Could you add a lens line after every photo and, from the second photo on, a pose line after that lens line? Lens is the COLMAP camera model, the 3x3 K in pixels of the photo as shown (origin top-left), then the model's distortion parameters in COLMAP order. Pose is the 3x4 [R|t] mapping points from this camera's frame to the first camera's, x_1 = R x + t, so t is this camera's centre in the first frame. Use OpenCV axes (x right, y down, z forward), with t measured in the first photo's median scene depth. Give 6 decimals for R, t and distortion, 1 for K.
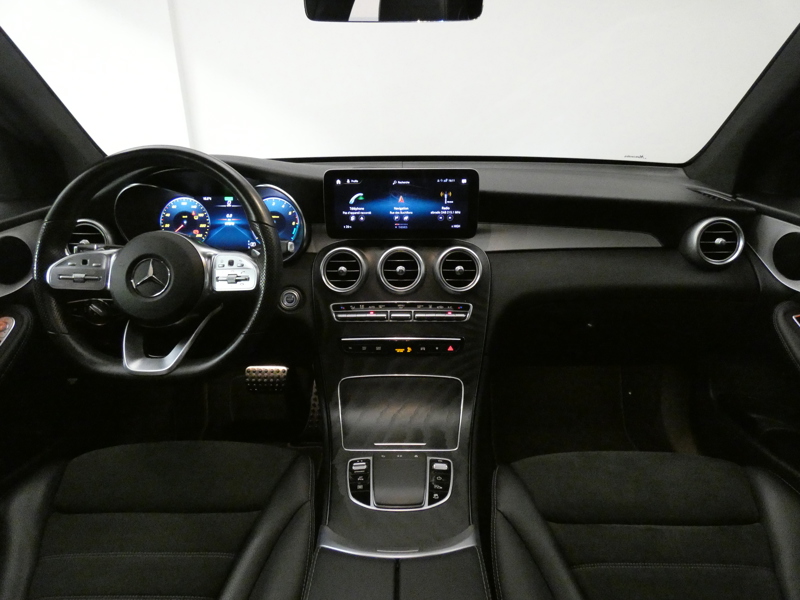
lens RADIAL K [[477.9, 0, 399.6], [0, 477.9, 295.2], [0, 0, 1]] dist [-0.003110, -0.000209]
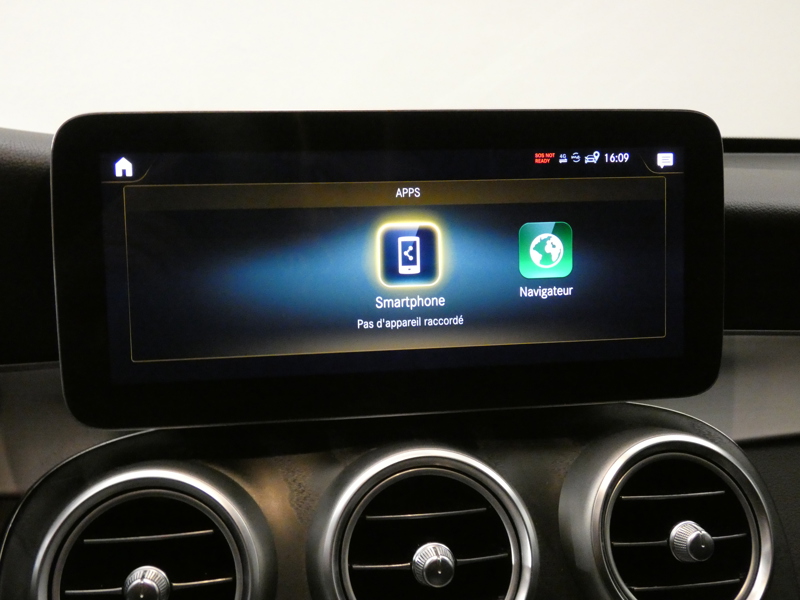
lens RADIAL K [[971.0, 0, 402.3], [0, 971.0, 296.7], [0, 0, 1]] dist [0.004358, 0.000000]
pose [[0.980804, -0.031980, 0.192353, -0.088144], [0.072477, 0.975576, -0.207363, -0.076781], [-0.181024, 0.217323, 0.959167, 0.549130]]
